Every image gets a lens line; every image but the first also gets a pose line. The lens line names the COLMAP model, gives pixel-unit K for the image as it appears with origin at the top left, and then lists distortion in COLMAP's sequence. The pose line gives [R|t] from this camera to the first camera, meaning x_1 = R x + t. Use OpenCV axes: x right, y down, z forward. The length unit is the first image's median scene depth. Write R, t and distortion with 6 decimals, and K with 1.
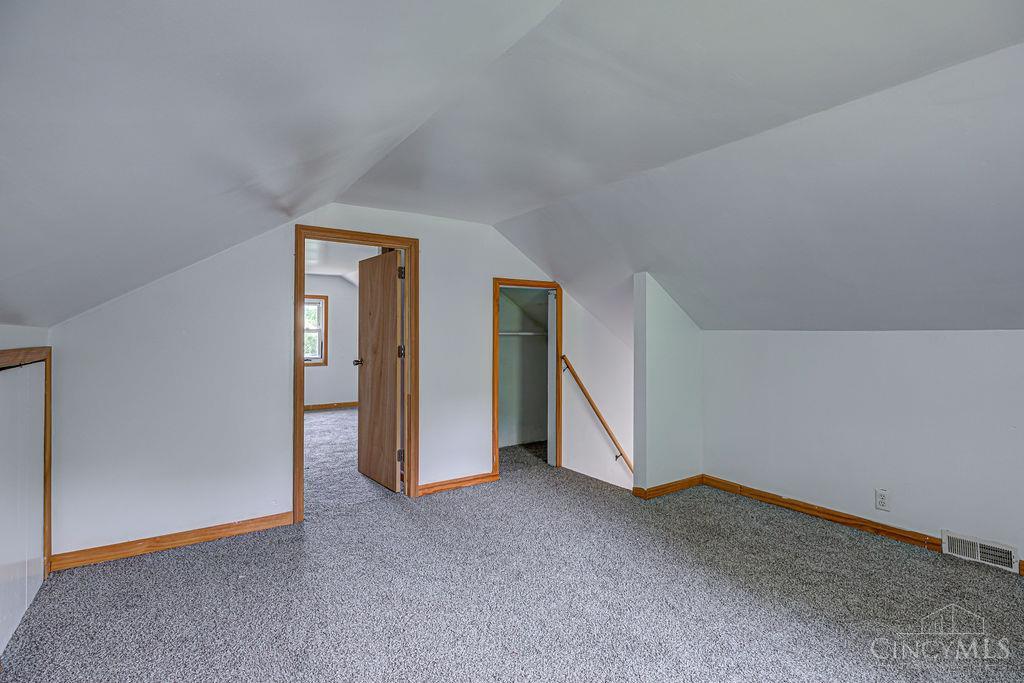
lens RADIAL K [[469.0, 0, 512.0], [0, 469.0, 341.5], [0, 0, 1]] dist [-0.001839, 0.000196]
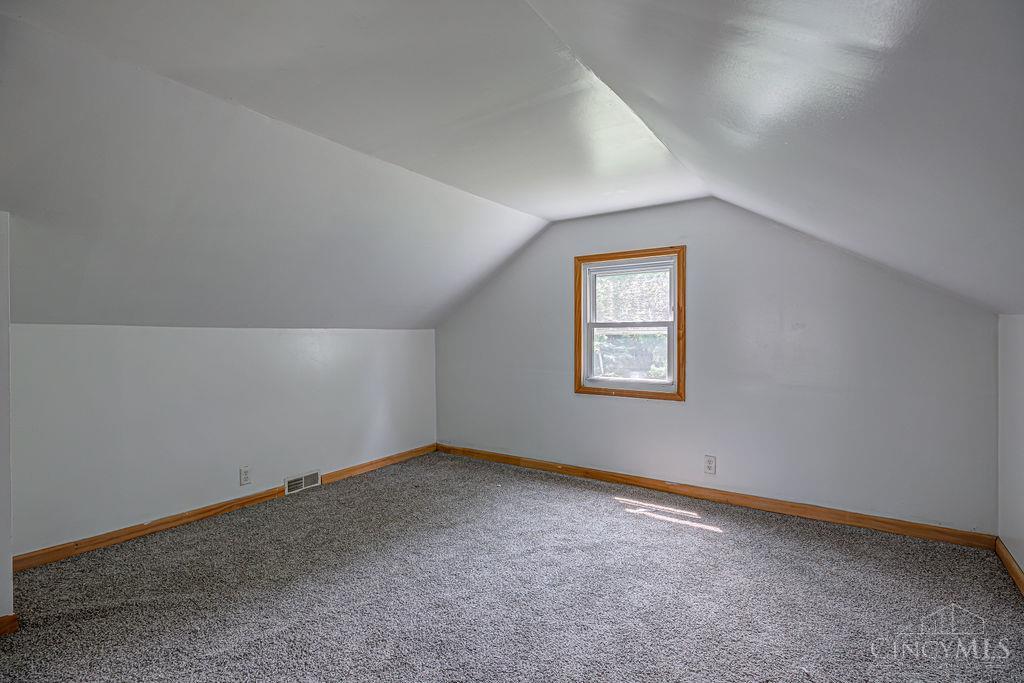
lens RADIAL K [[469.0, 0, 512.0], [0, 469.0, 341.5], [0, 0, 1]] dist [-0.001839, 0.000196]
pose [[-0.326596, -0.008698, 0.945124, -0.511971], [0.019605, 0.999680, 0.015974, 0.007557], [-0.944961, 0.023746, -0.326321, 0.779580]]
